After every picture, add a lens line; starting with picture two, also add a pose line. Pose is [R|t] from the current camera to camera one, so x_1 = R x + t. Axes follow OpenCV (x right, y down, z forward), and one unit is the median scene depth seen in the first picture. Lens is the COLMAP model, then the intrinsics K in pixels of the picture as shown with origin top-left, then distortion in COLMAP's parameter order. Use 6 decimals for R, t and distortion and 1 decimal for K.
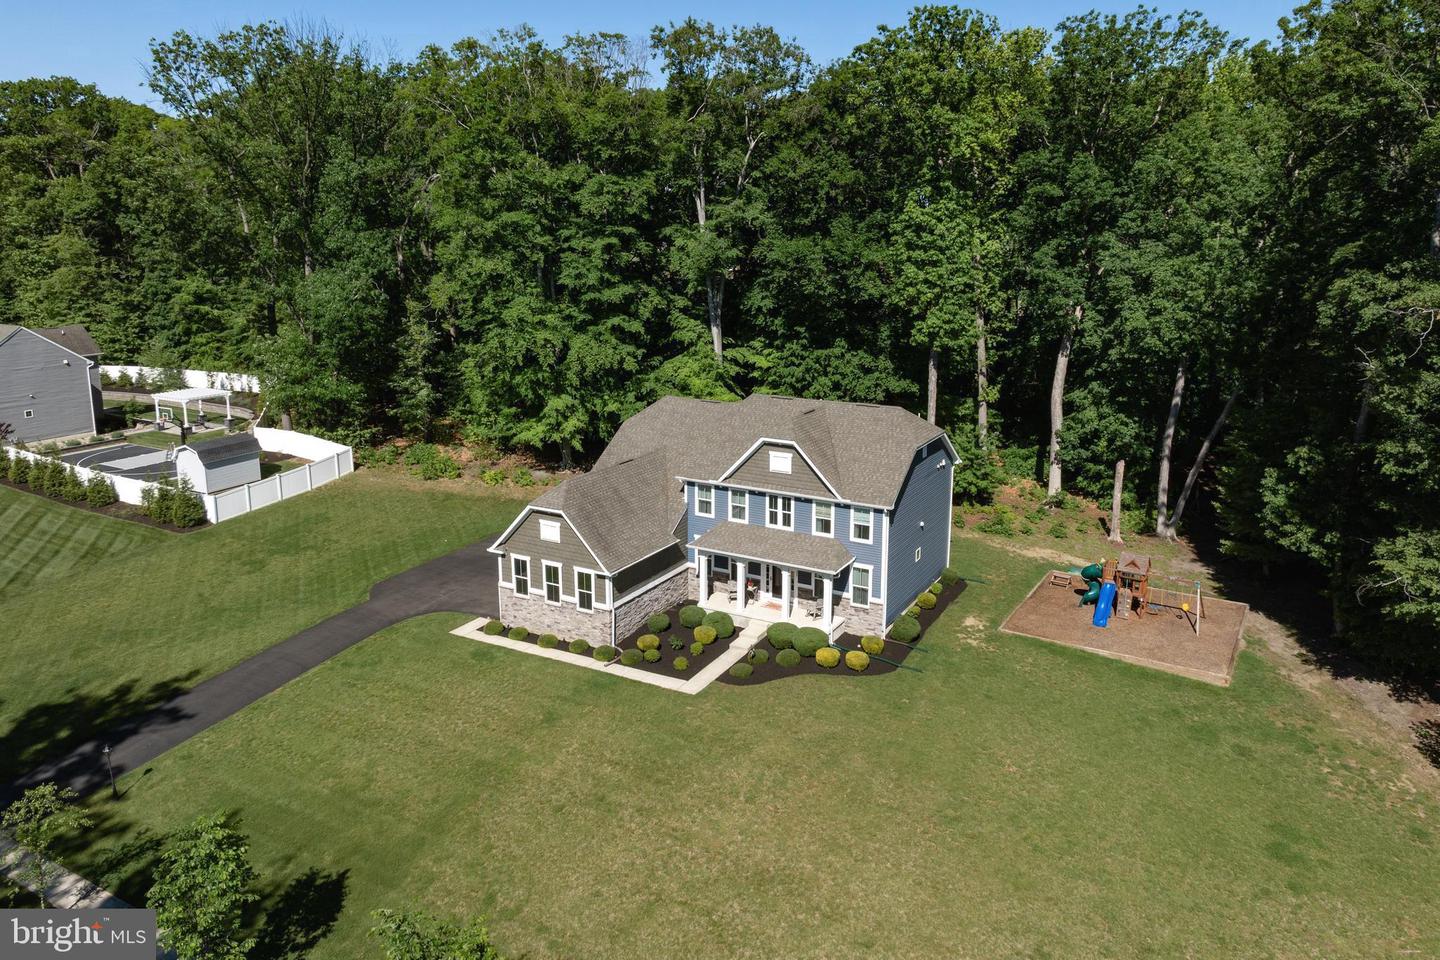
lens RADIAL K [[1026.9, 0, 719.8], [0, 1026.9, 416.4], [0, 0, 1]] dist [-0.039756, 0.030354]
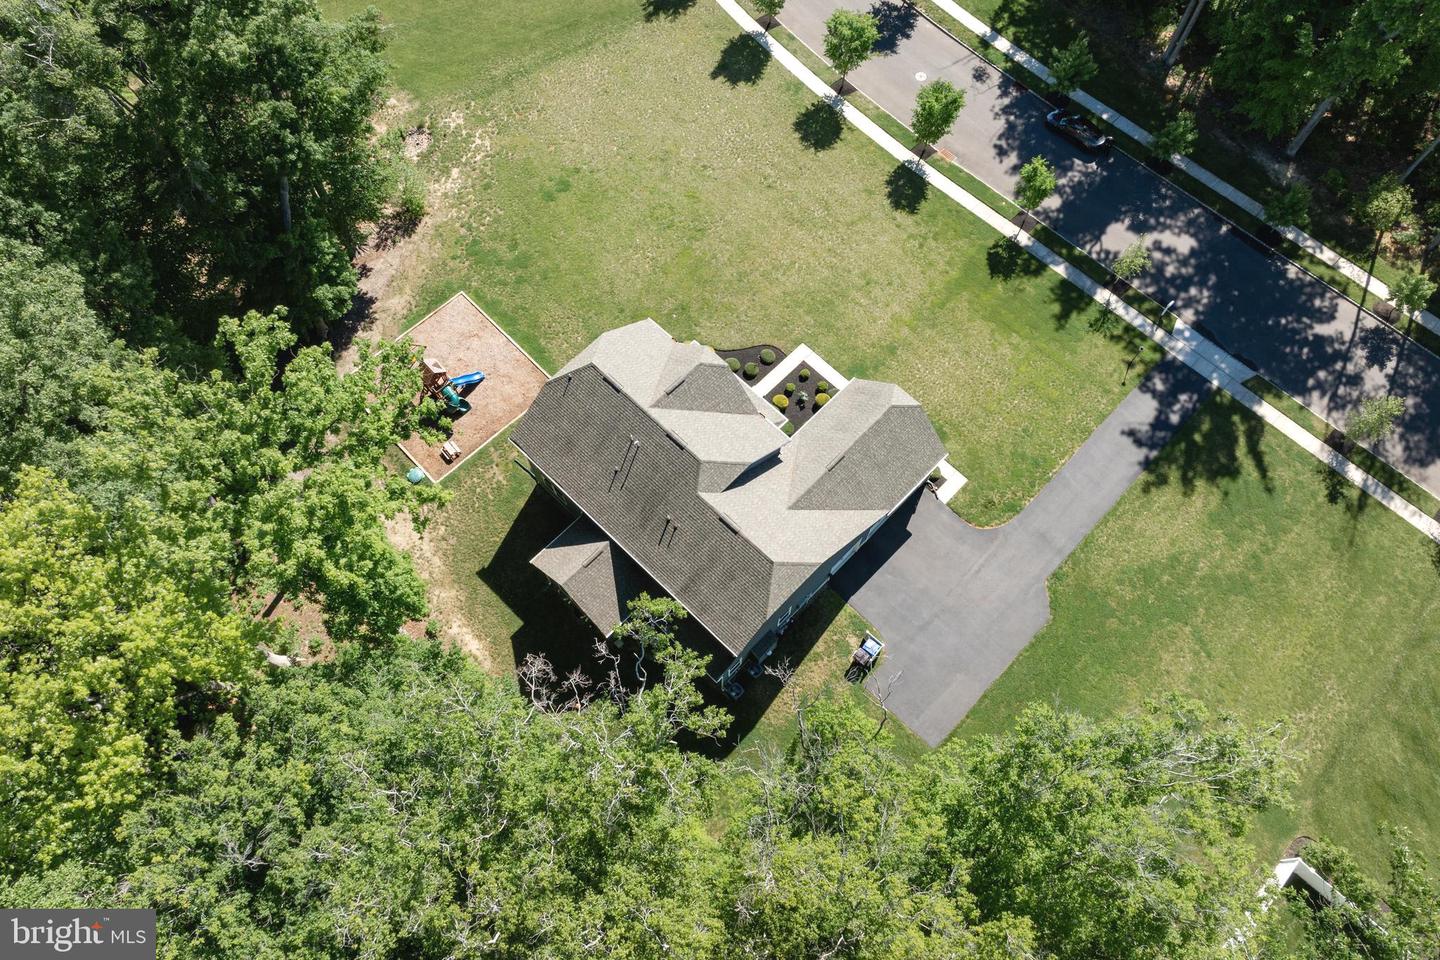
lens RADIAL K [[1010.9, 0, 721.7], [0, 1010.9, 486.9], [0, 0, 1]] dist [-0.036414, 0.029875]
pose [[-0.967486, -0.231446, 0.101996, -0.099001], [0.050879, 0.216927, 0.974861, -1.049551], [-0.247753, 0.948354, -0.198098, 1.350210]]
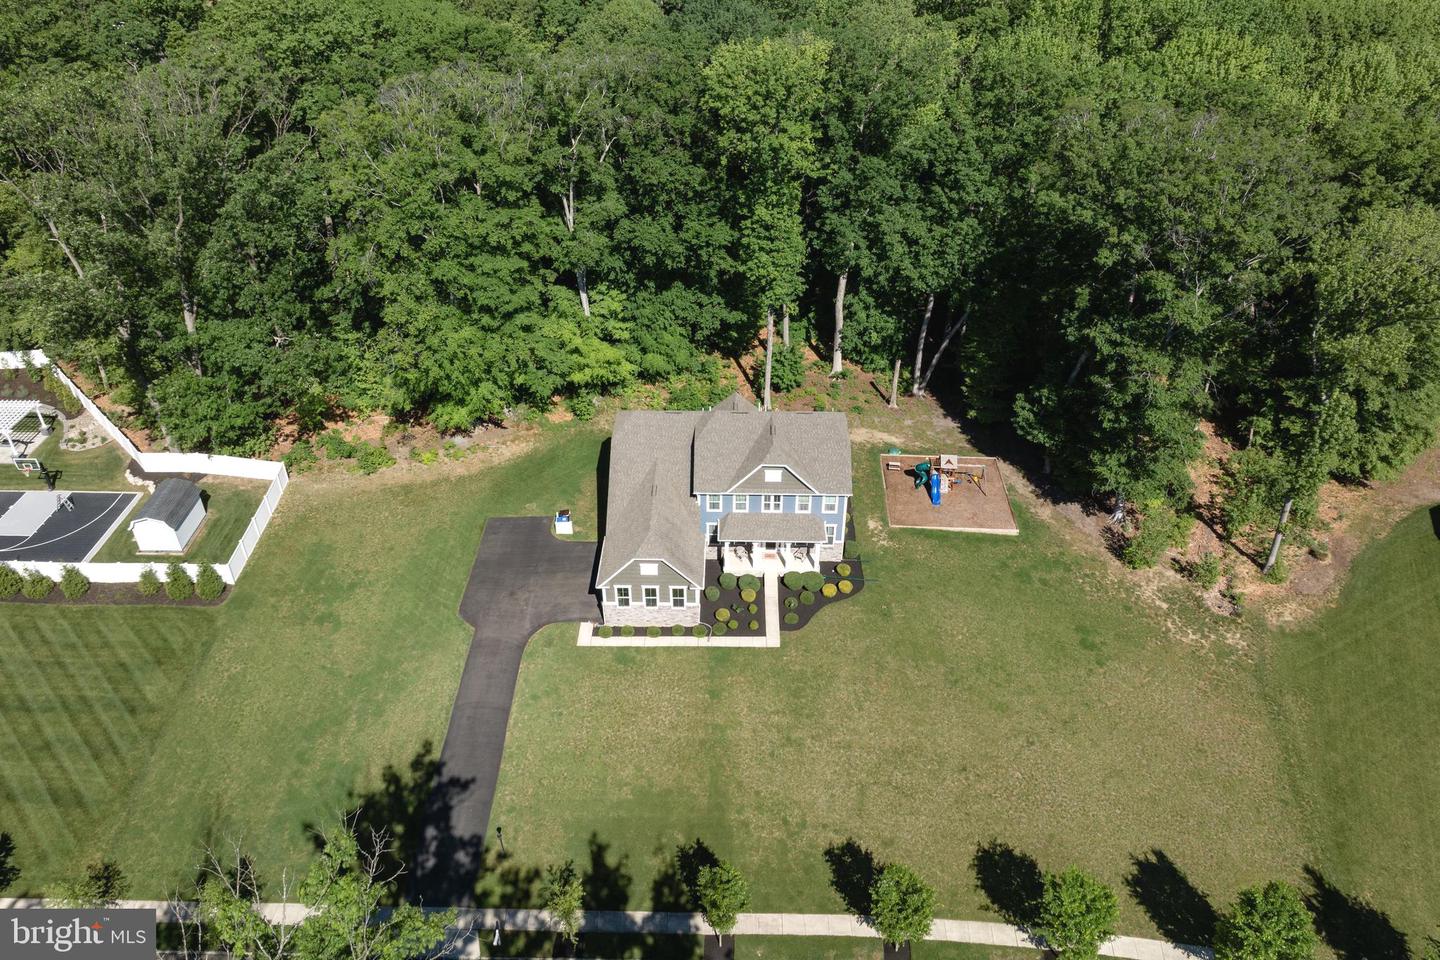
lens RADIAL K [[1009.3, 0, 722.6], [0, 1009.3, 427.6], [0, 0, 1]] dist [-0.023508, 0.004378]
pose [[0.875802, -0.262751, 0.404886, -0.582126], [0.087739, 0.911535, 0.401754, -0.616408], [-0.474629, -0.316333, 0.821377, -0.152427]]
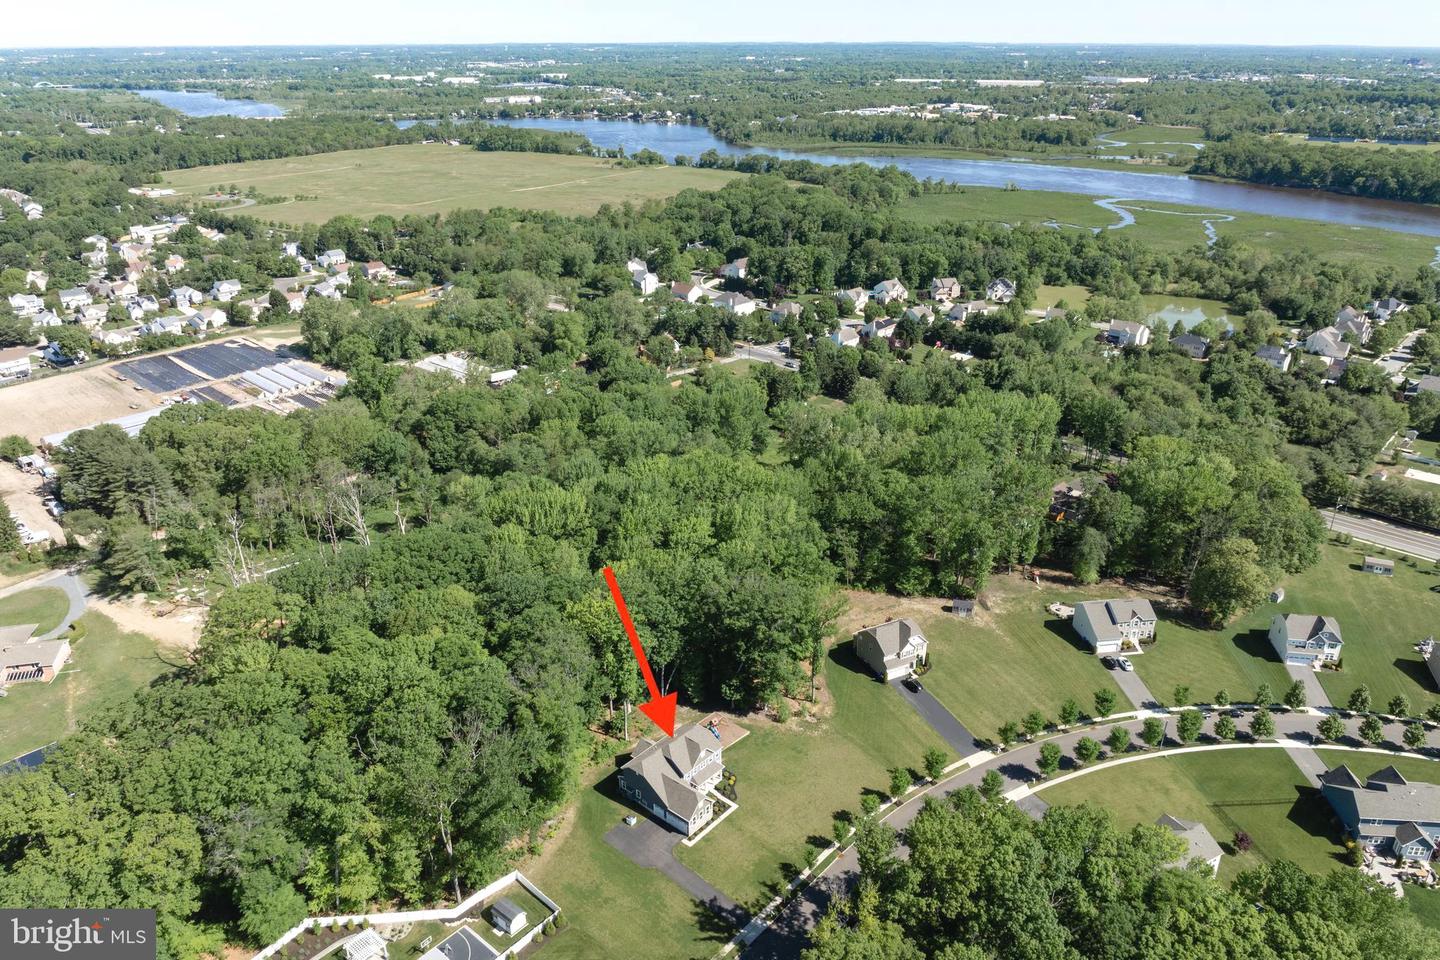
lens RADIAL K [[1017.4, 0, 720.7], [0, 1017.4, 495.1], [0, 0, 1]] dist [-0.027670, 0.004063]
pose [[0.185476, -0.411049, 0.892546, -3.096083], [0.179435, 0.907202, 0.380511, -2.406614], [-0.966127, 0.089579, 0.242020, -0.136066]]
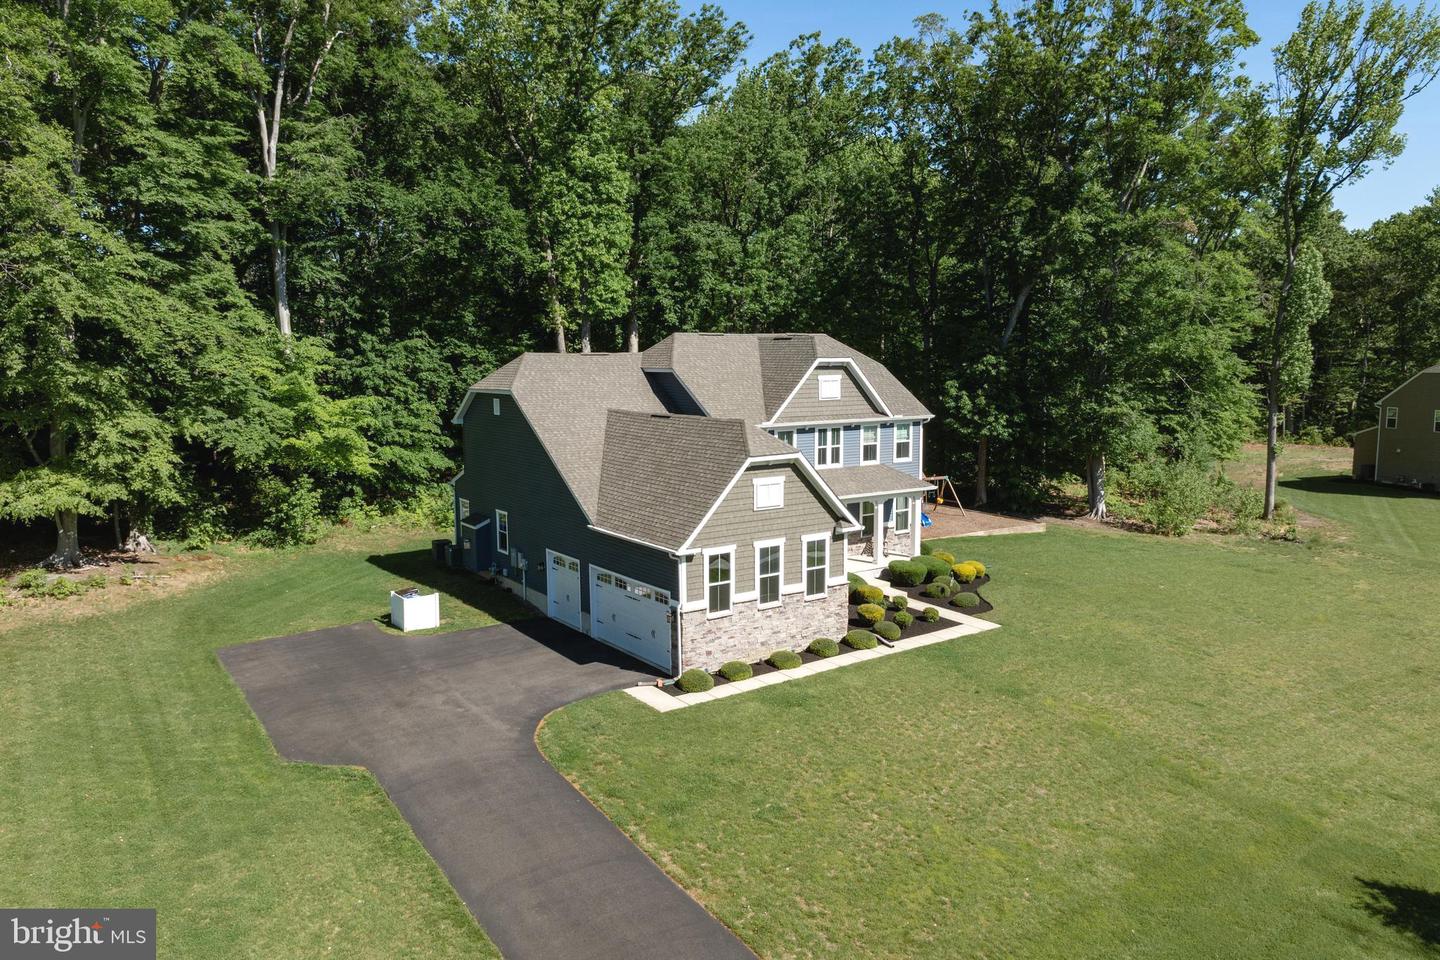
lens RADIAL K [[1017.4, 0, 720.7], [0, 1017.4, 495.1], [0, 0, 1]] dist [-0.027670, 0.004063]
pose [[0.427541, -0.127930, 0.894898, -0.742901], [0.174660, 0.982973, 0.057076, 0.068597], [-0.886962, 0.131900, 0.442606, 0.717276]]
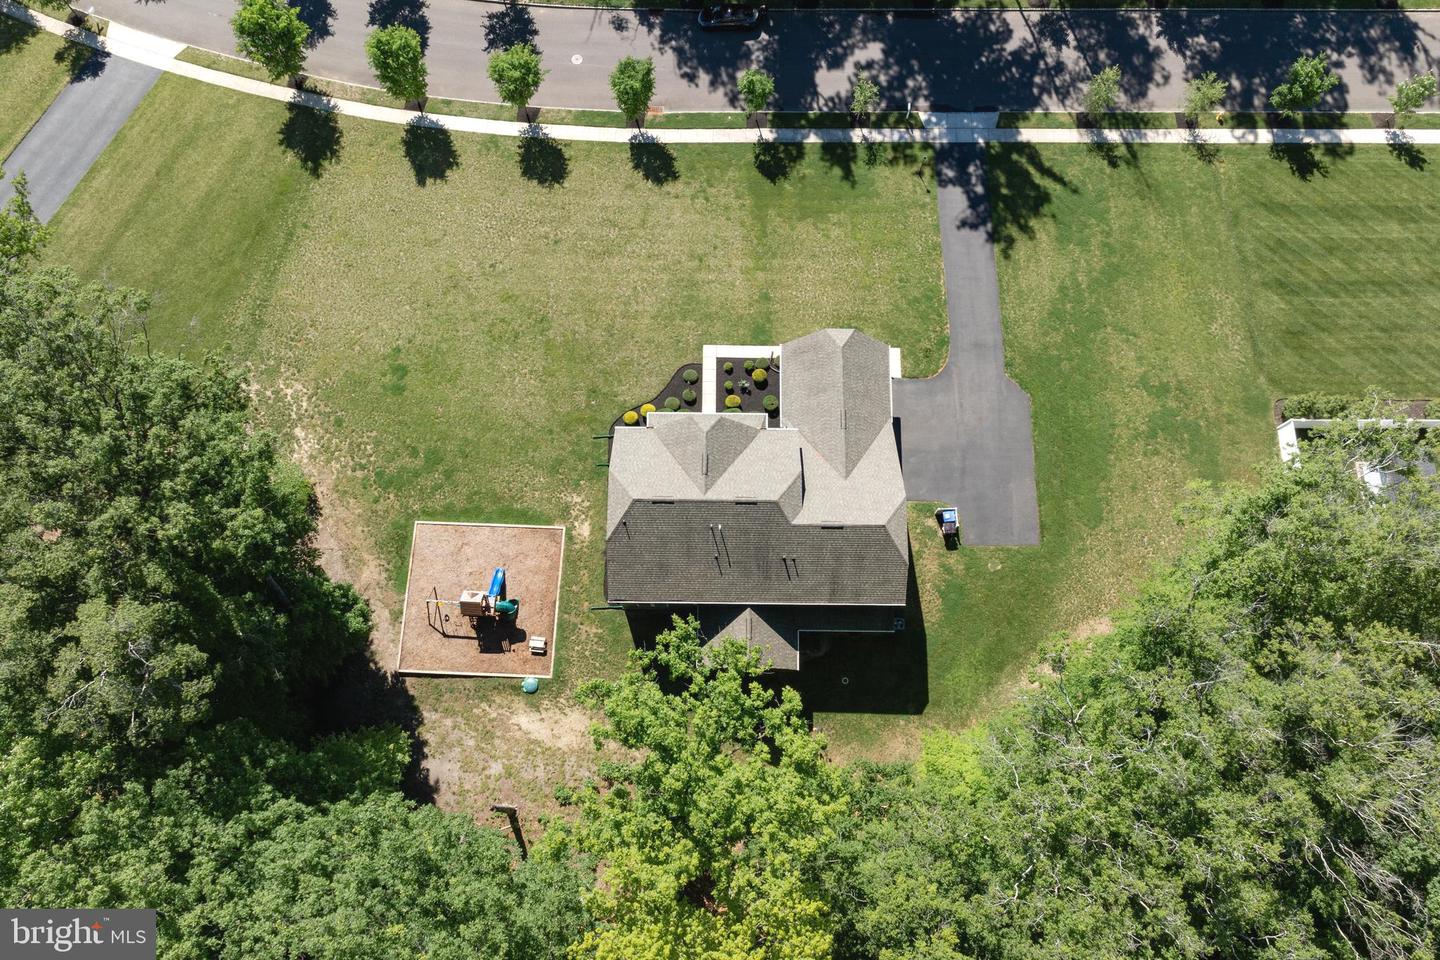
lens RADIAL K [[992.2, 0, 725.0], [0, 992.2, 488.3], [0, 0, 1]] dist [-0.018347, 0.002335]
pose [[-0.874457, 0.469513, -0.121995, 0.224179], [-0.090370, 0.089412, 0.991886, -1.172825], [0.476612, 0.878386, -0.035757, 1.119690]]
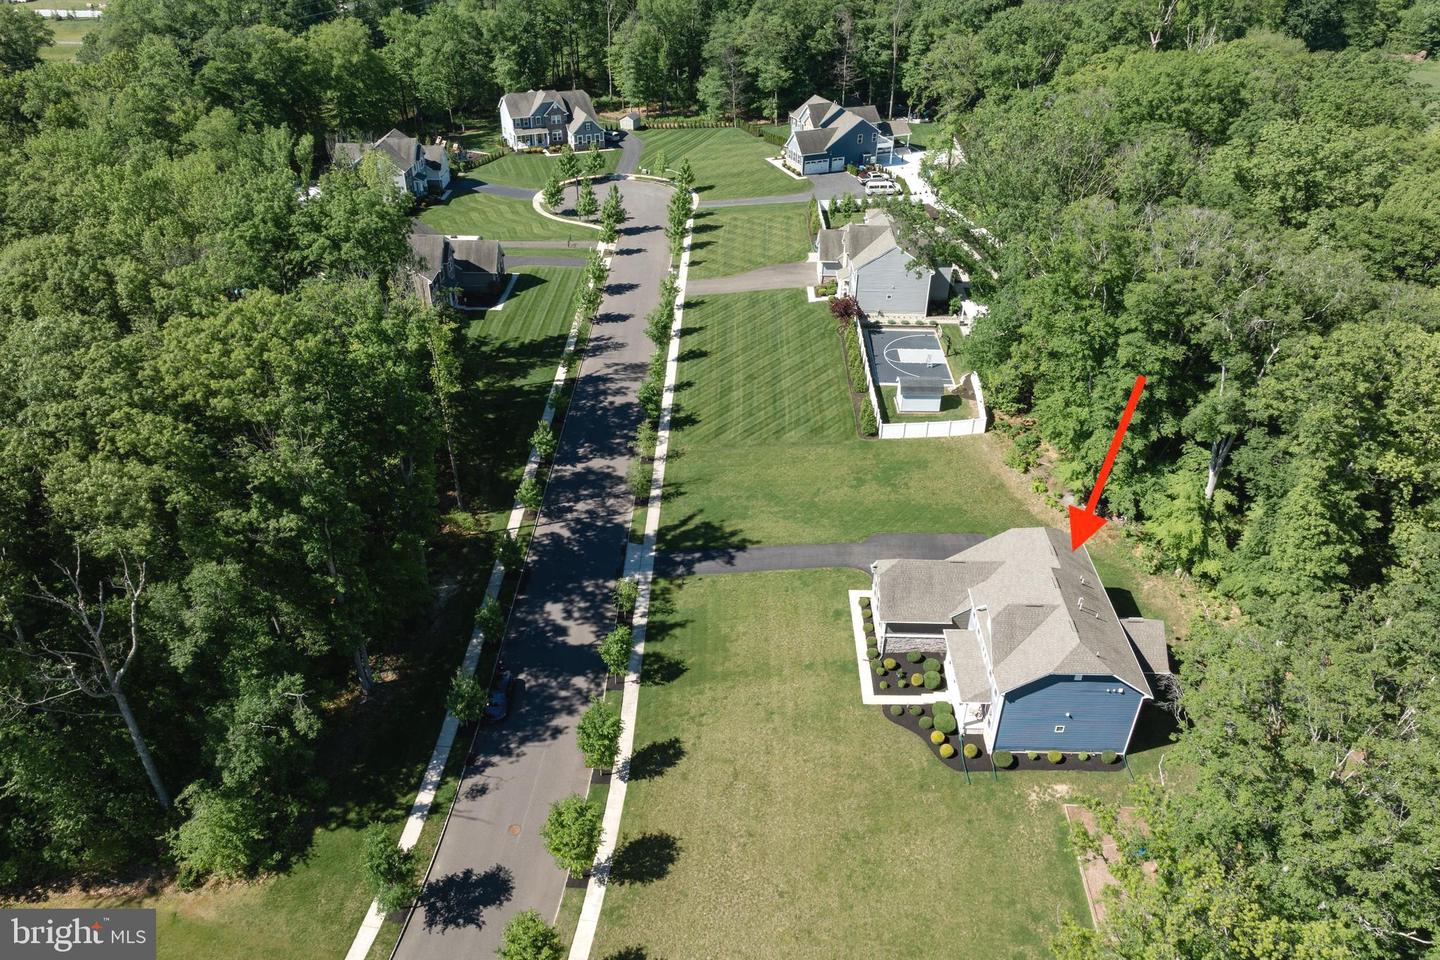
lens RADIAL K [[992.2, 0, 725.0], [0, 992.2, 488.3], [0, 0, 1]] dist [-0.018347, 0.002335]
pose [[0.477887, 0.499446, -0.722618, 0.844829], [-0.177840, 0.860607, 0.477208, -0.775721], [0.860231, -0.099542, 0.500095, -0.076309]]
